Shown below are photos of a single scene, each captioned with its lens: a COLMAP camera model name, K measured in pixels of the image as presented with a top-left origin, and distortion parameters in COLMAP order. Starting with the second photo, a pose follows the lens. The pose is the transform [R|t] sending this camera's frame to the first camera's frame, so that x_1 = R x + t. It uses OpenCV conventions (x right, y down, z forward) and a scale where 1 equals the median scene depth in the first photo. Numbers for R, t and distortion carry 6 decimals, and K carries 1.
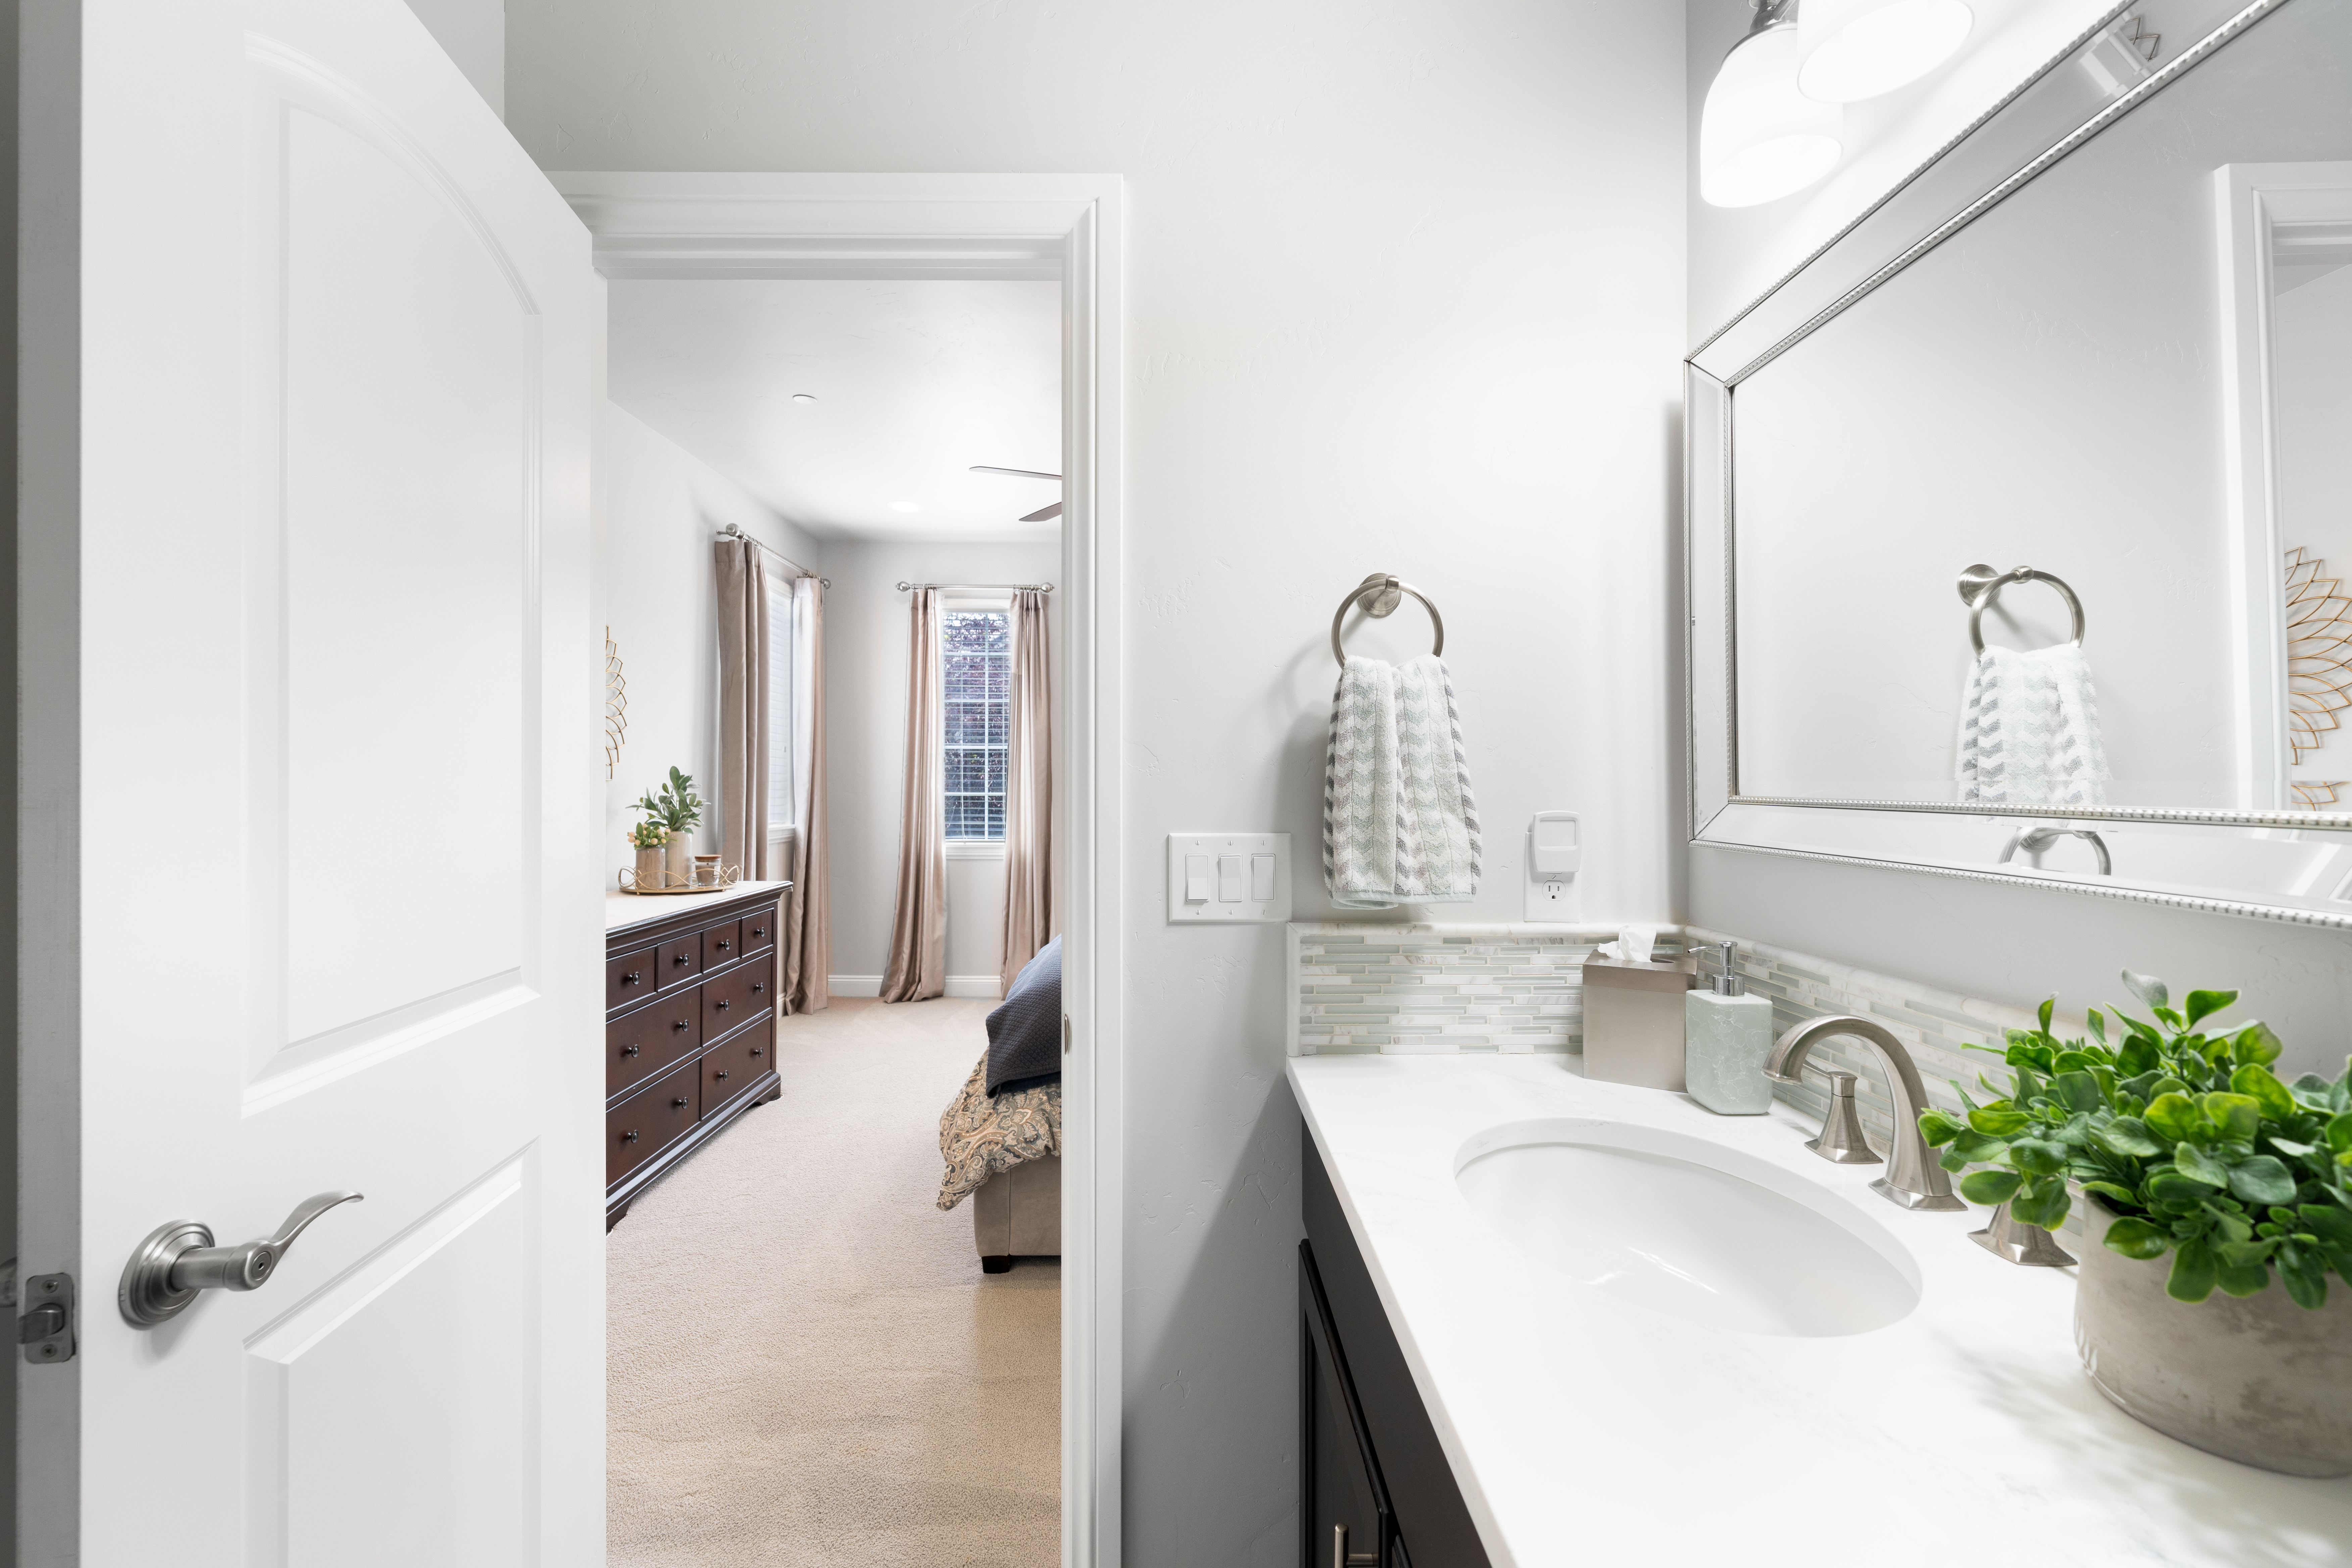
lens RADIAL K [[946.9, 0, 1169.4], [0, 946.9, 771.8], [0, 0, 1]] dist [-0.000652, -0.000172]
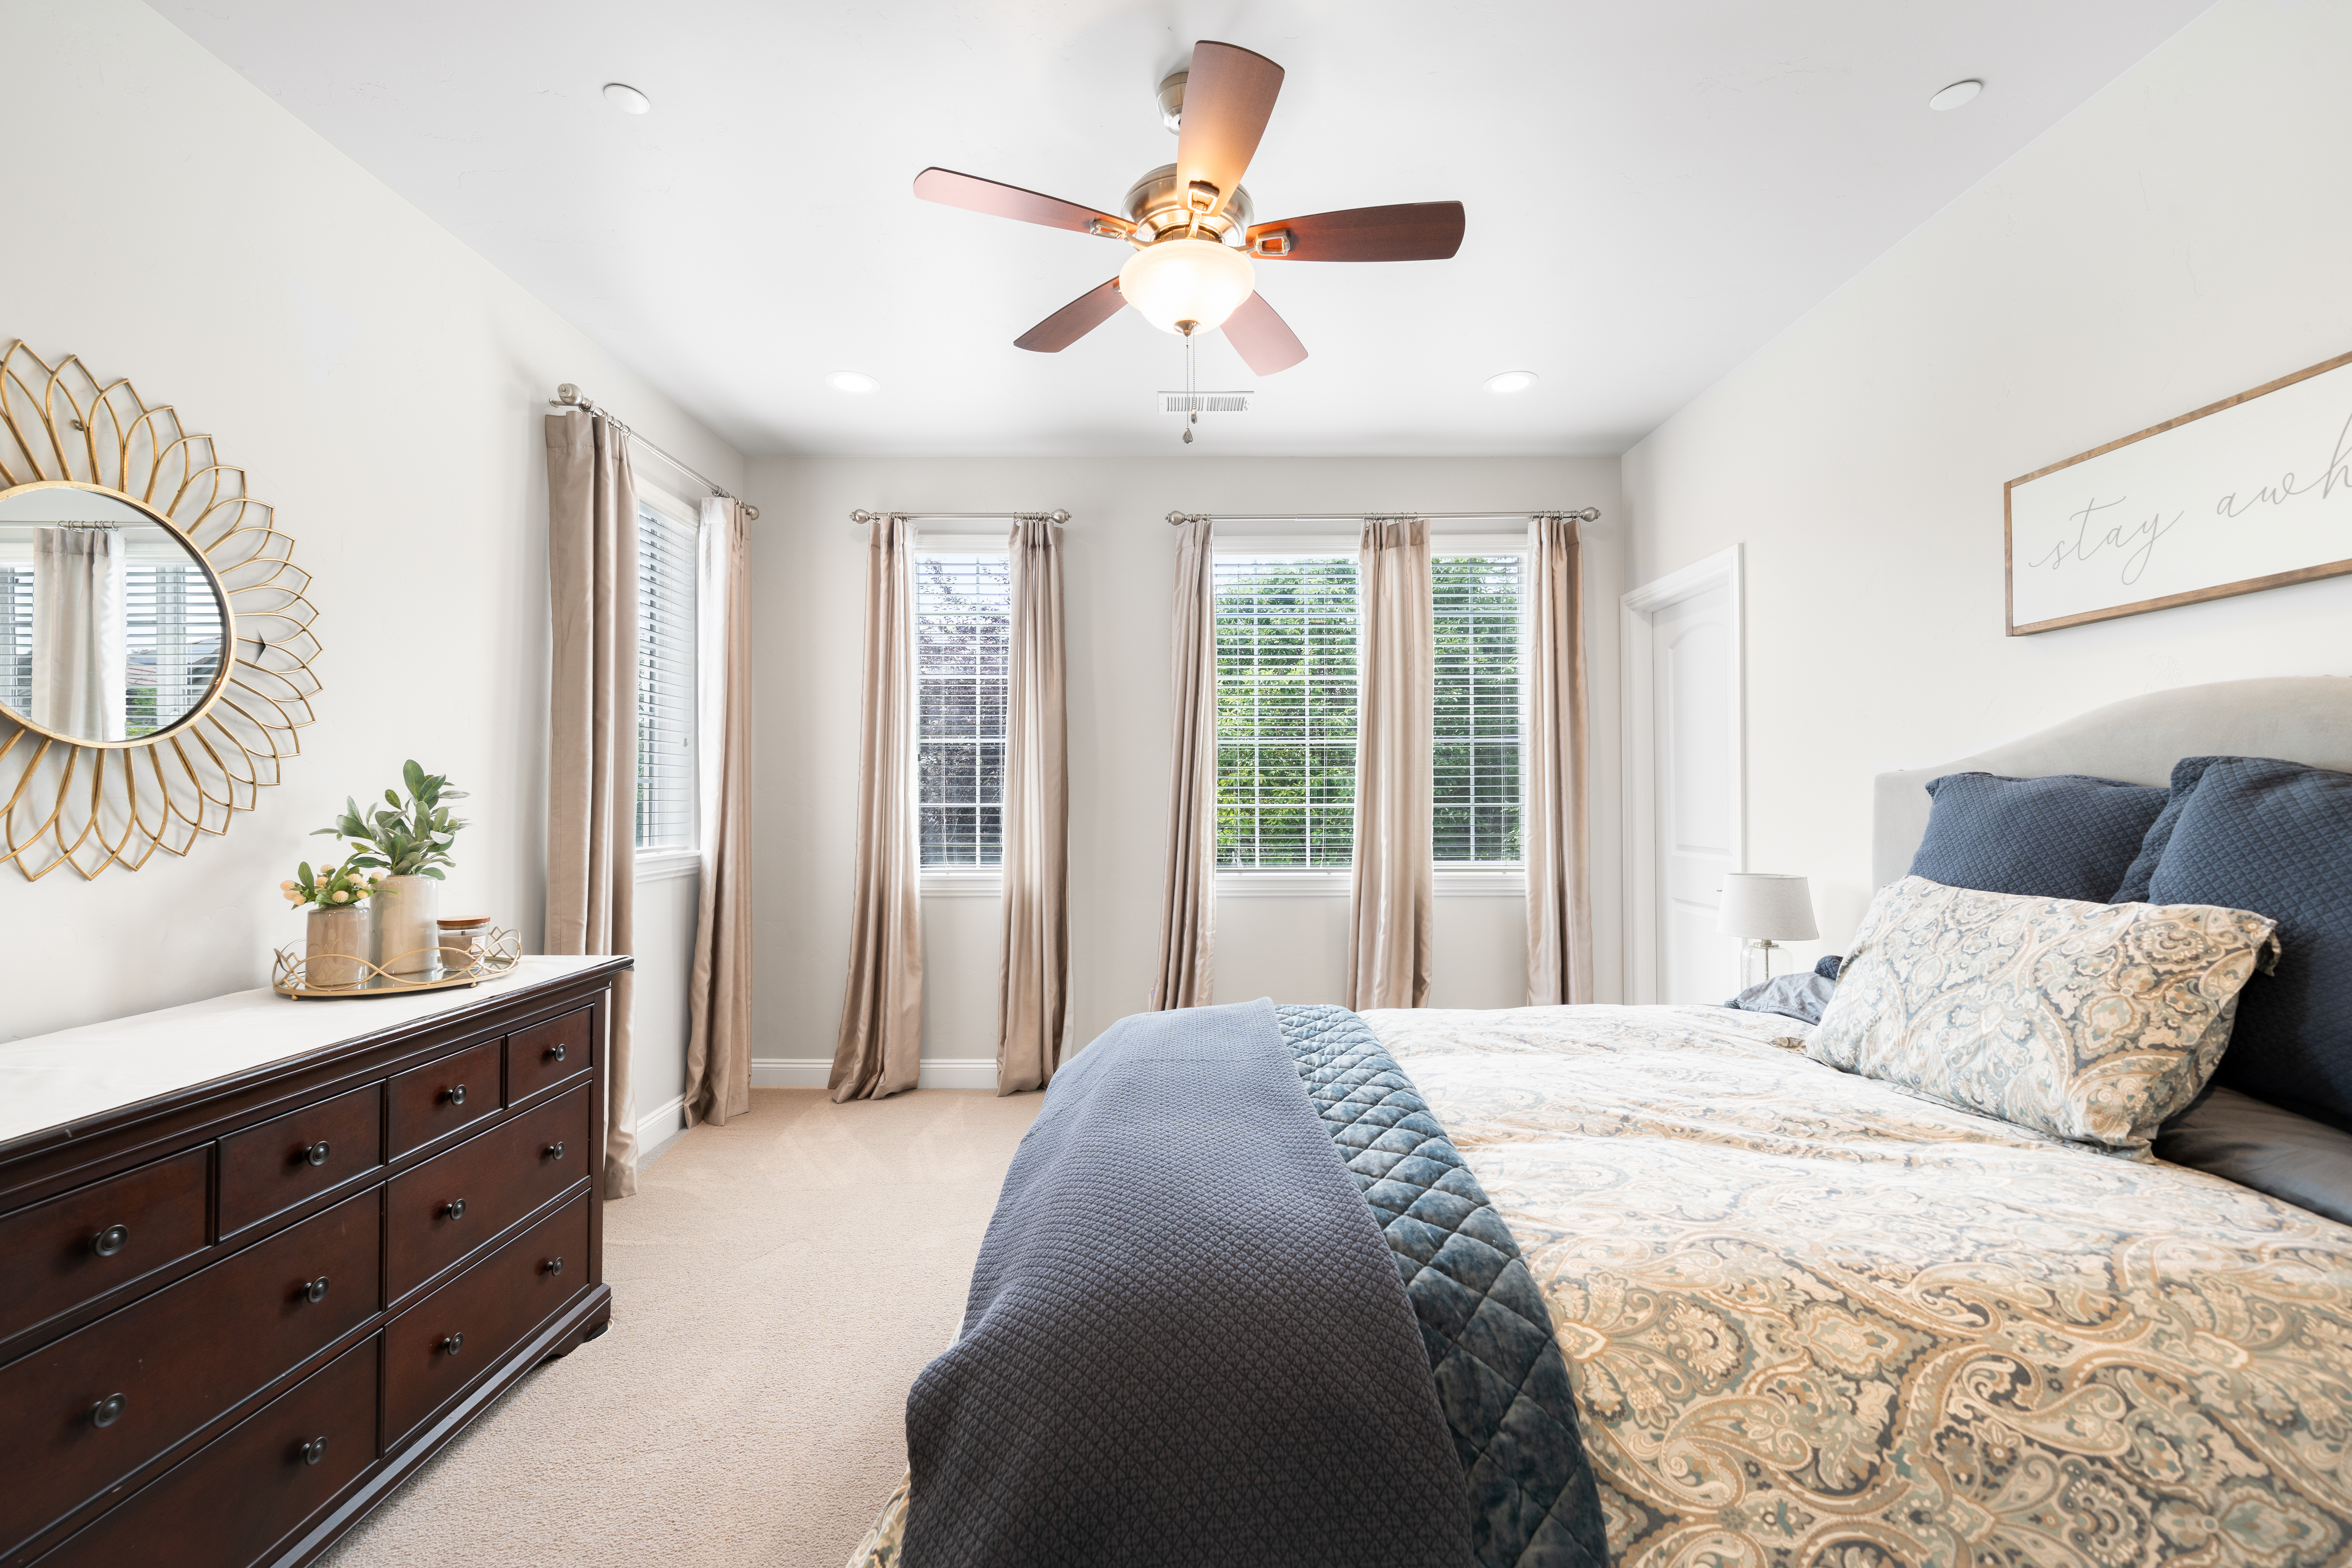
lens RADIAL K [[946.9, 0, 1172.6], [0, 946.9, 772.0], [0, 0, 1]] dist [-0.000652, -0.000172]
pose [[0.999939, -0.005053, -0.009858, -0.040070], [0.004973, 0.999954, -0.008142, 0.005663], [0.009898, 0.008092, 0.999918, 0.300360]]
